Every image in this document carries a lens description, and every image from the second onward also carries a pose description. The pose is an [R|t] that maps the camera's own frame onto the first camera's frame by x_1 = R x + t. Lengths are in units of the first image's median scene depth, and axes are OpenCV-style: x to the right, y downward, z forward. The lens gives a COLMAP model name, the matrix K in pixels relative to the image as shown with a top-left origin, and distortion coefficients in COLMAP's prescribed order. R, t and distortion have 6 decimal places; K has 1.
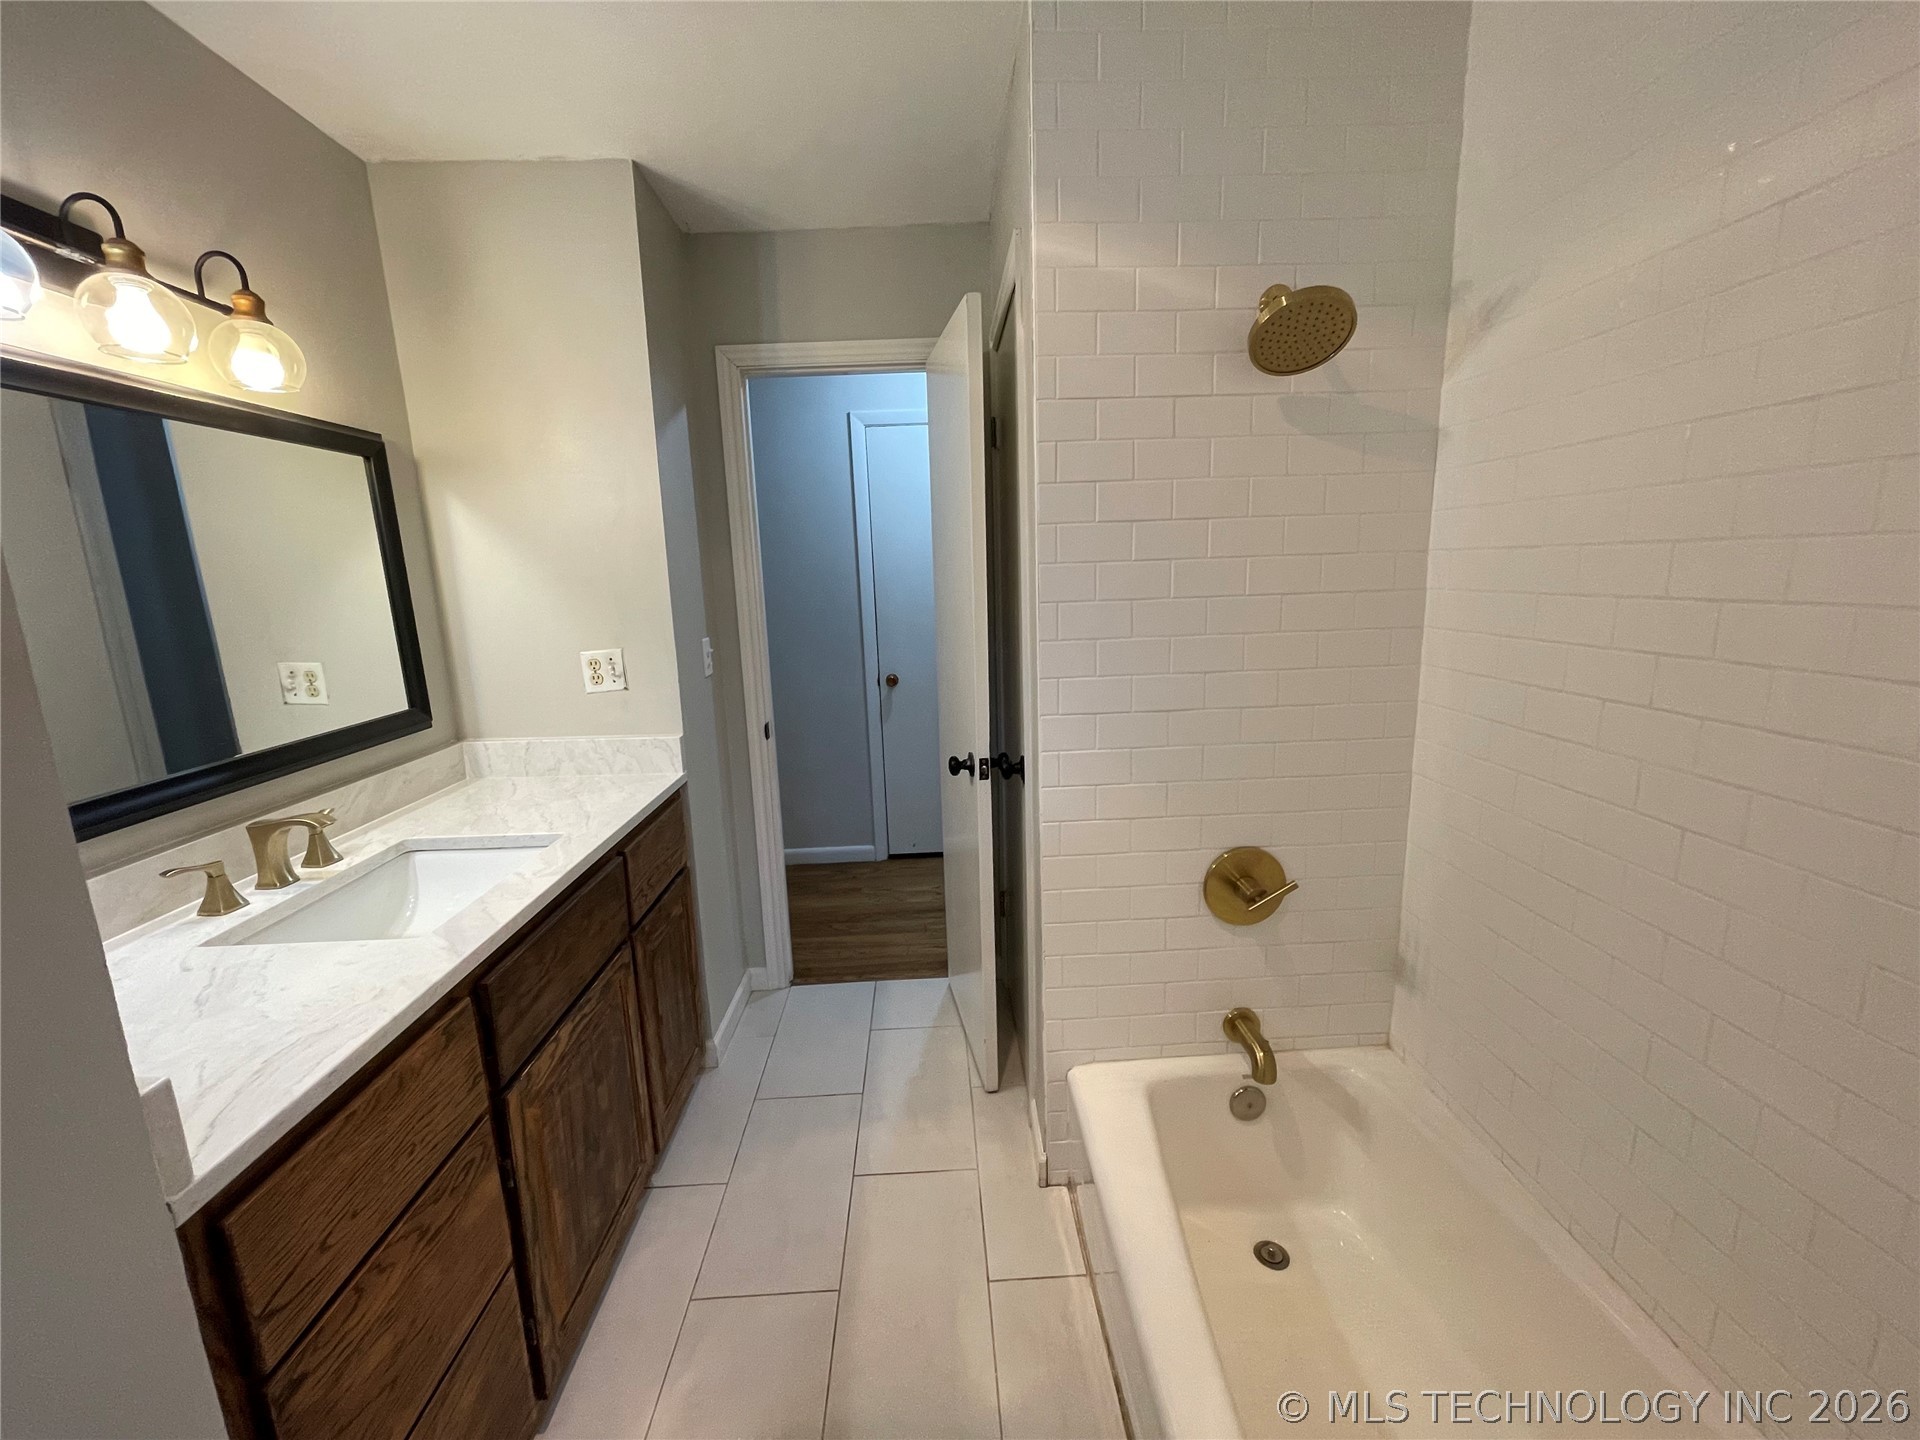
lens RADIAL K [[777.8, 0, 949.2], [0, 777.8, 721.5], [0, 0, 1]] dist [-0.003545, 0.000232]
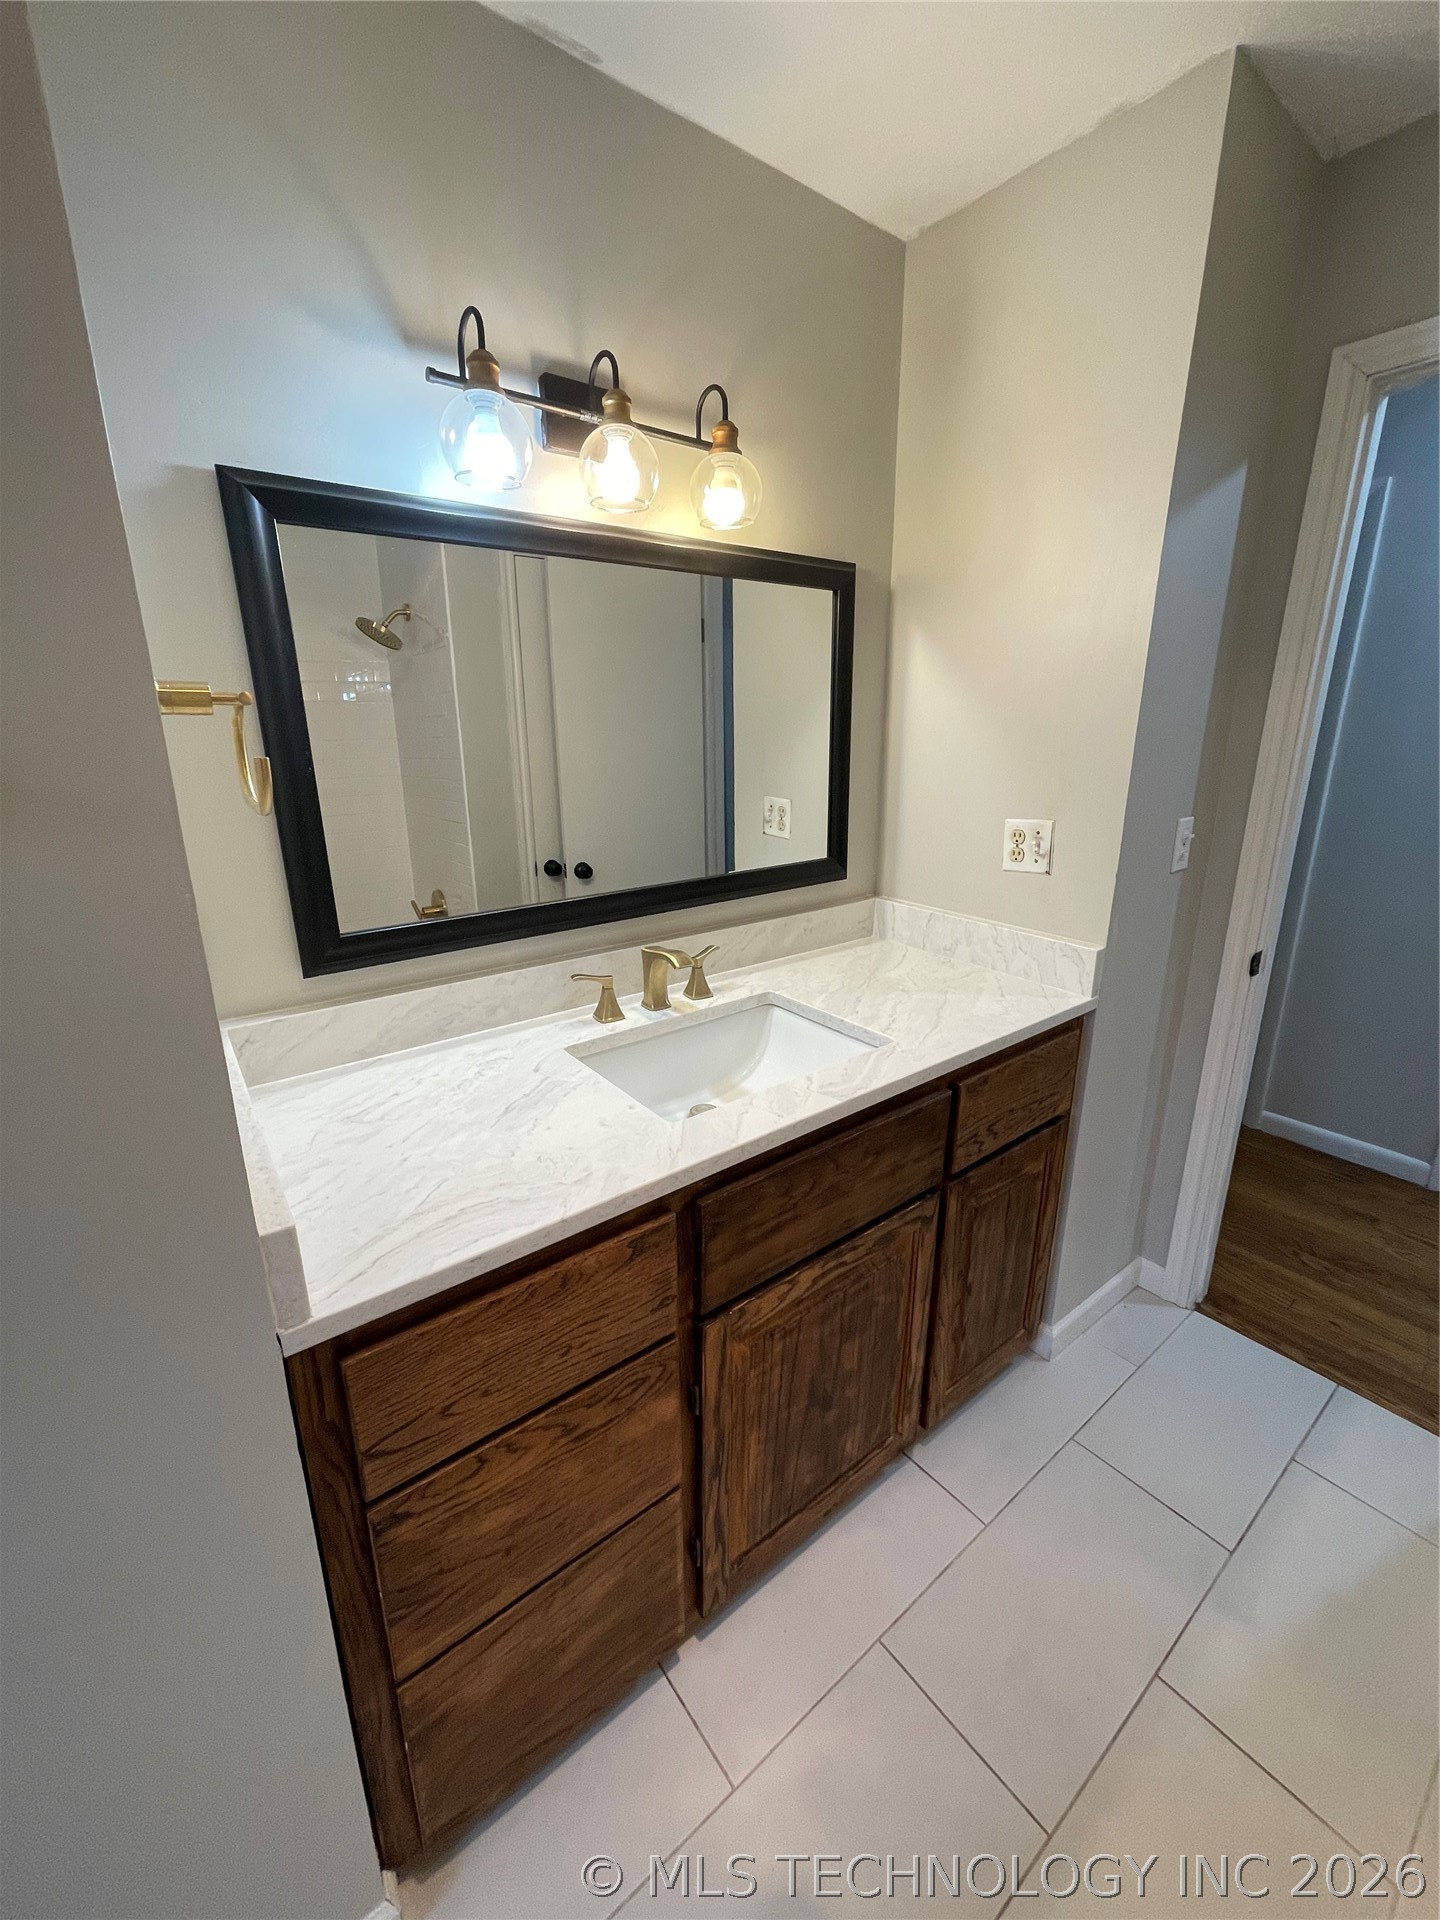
lens RADIAL K [[768.8, 0, 718.2], [0, 768.8, 950.5], [0, 0, 1]] dist [-0.004572, -0.000064]
pose [[0.583526, 0.251670, -0.772114, 0.006991], [-0.164907, 0.967681, 0.190786, -0.087084], [0.795175, 0.015998, 0.606169, 0.401802]]
